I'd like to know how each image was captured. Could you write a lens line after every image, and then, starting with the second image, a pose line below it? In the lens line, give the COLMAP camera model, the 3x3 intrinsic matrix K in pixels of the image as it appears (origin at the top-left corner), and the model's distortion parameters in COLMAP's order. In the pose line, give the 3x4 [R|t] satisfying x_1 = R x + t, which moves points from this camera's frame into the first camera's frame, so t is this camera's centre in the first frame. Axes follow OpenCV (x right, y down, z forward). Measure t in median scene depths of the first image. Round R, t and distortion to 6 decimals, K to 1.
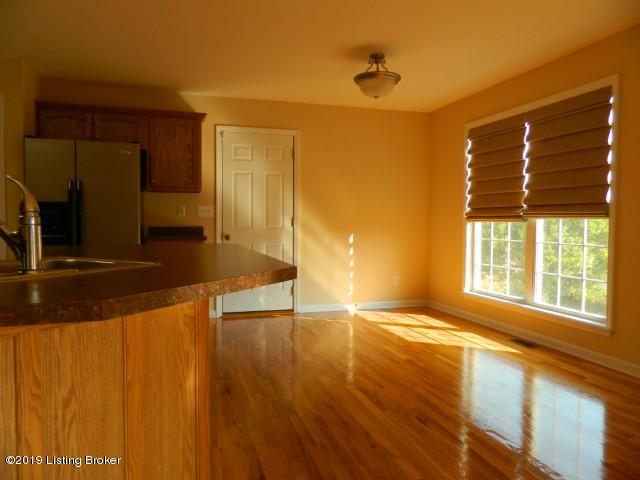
lens RADIAL K [[481.5, 0, 319.3], [0, 481.5, 239.6], [0, 0, 1]] dist [0.010140, 0.000989]
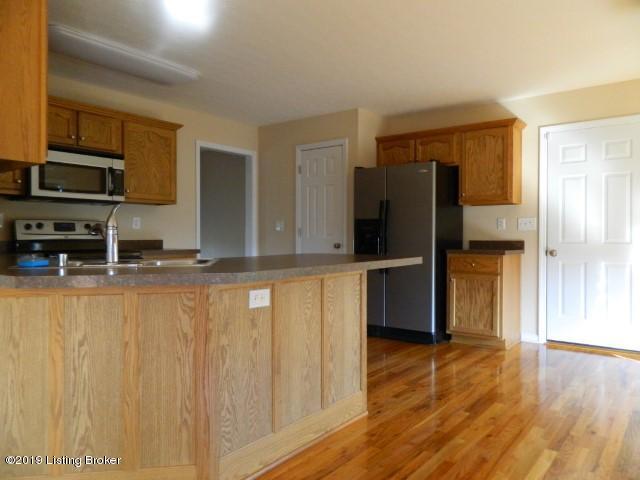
lens RADIAL K [[481.5, 0, 319.0], [0, 481.5, 240.0], [0, 0, 1]] dist [0.010140, 0.000989]
pose [[0.579807, 0.003521, -0.814746, 0.298045], [-0.029576, 0.999423, -0.016728, -0.001395], [0.814217, 0.033795, 0.579576, 0.165200]]
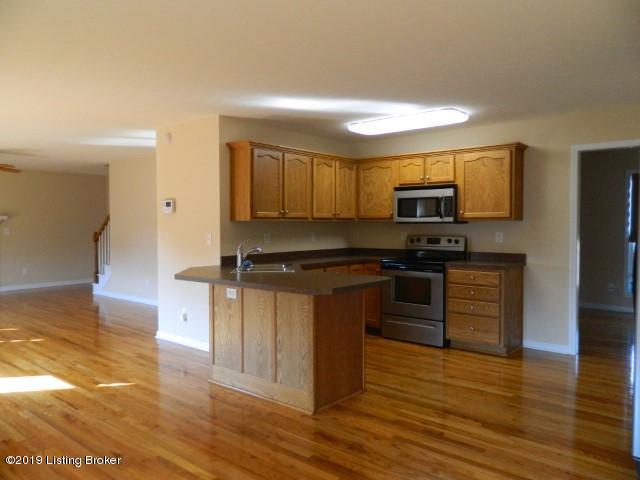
lens RADIAL K [[481.5, 0, 320.5], [0, 481.5, 239.8], [0, 0, 1]] dist [0.010140, 0.000989]
pose [[-0.839216, 0.017556, -0.543515, 0.219061], [-0.020844, 0.997706, 0.064410, -0.097767], [0.543399, 0.065383, -0.836924, 1.122840]]
